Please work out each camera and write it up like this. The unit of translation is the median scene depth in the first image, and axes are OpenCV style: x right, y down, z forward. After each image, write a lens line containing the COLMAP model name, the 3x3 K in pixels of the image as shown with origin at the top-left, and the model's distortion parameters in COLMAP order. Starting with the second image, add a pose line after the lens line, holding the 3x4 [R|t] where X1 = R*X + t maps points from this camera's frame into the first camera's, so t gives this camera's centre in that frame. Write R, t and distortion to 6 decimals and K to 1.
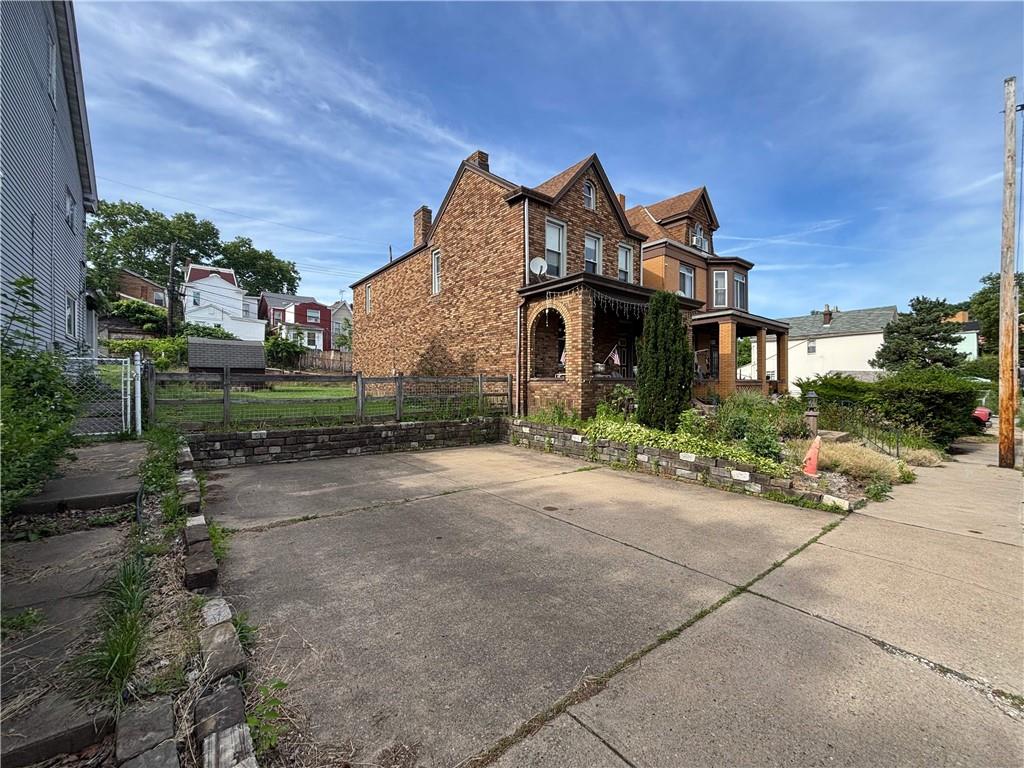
lens RADIAL K [[414.9, 0, 512.0], [0, 414.9, 384.0], [0, 0, 1]] dist [-0.000551, -0.000257]
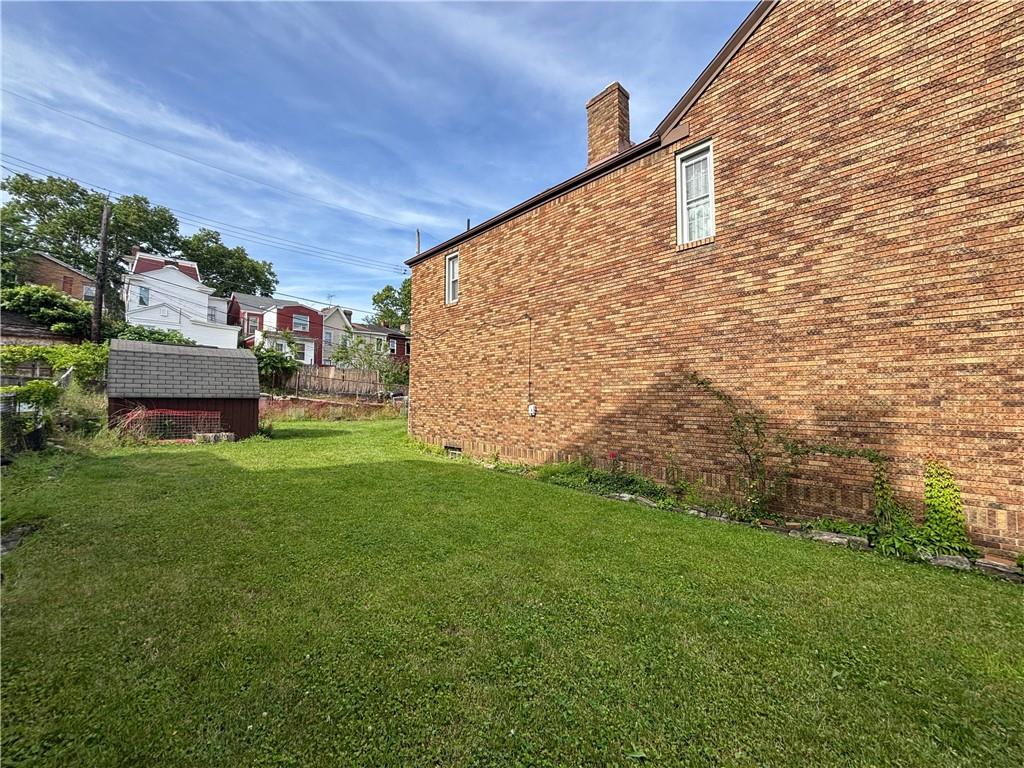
lens RADIAL K [[405.6, 0, 512.0], [0, 405.6, 384.0], [0, 0, 1]] dist [0.000583, -0.000122]
pose [[0.996677, 0.005287, 0.081287, -0.150767], [-0.002068, 0.999212, -0.039625, -0.017458], [-0.081432, 0.039325, 0.995903, 0.214242]]
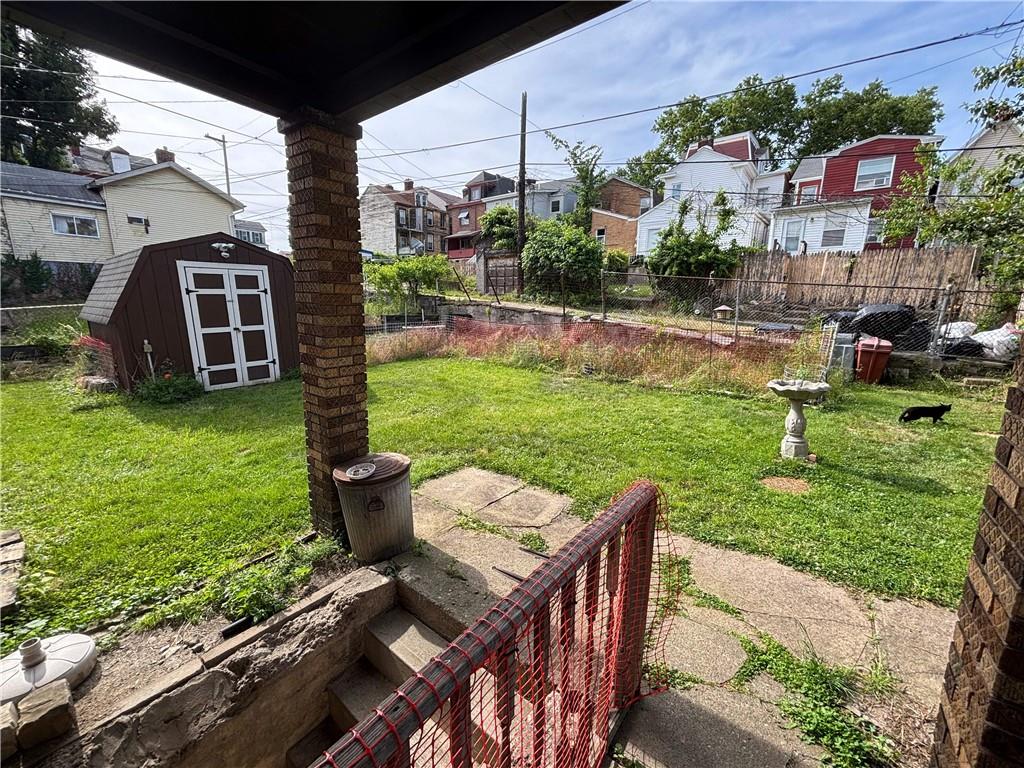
lens RADIAL K [[405.6, 0, 512.0], [0, 405.6, 384.0], [0, 0, 1]] dist [0.000583, -0.000122]
pose [[0.228975, 0.193944, -0.953916, -0.121929], [-0.006378, 0.980229, 0.197763, -0.029994], [0.973411, -0.039198, 0.225685, 0.570980]]
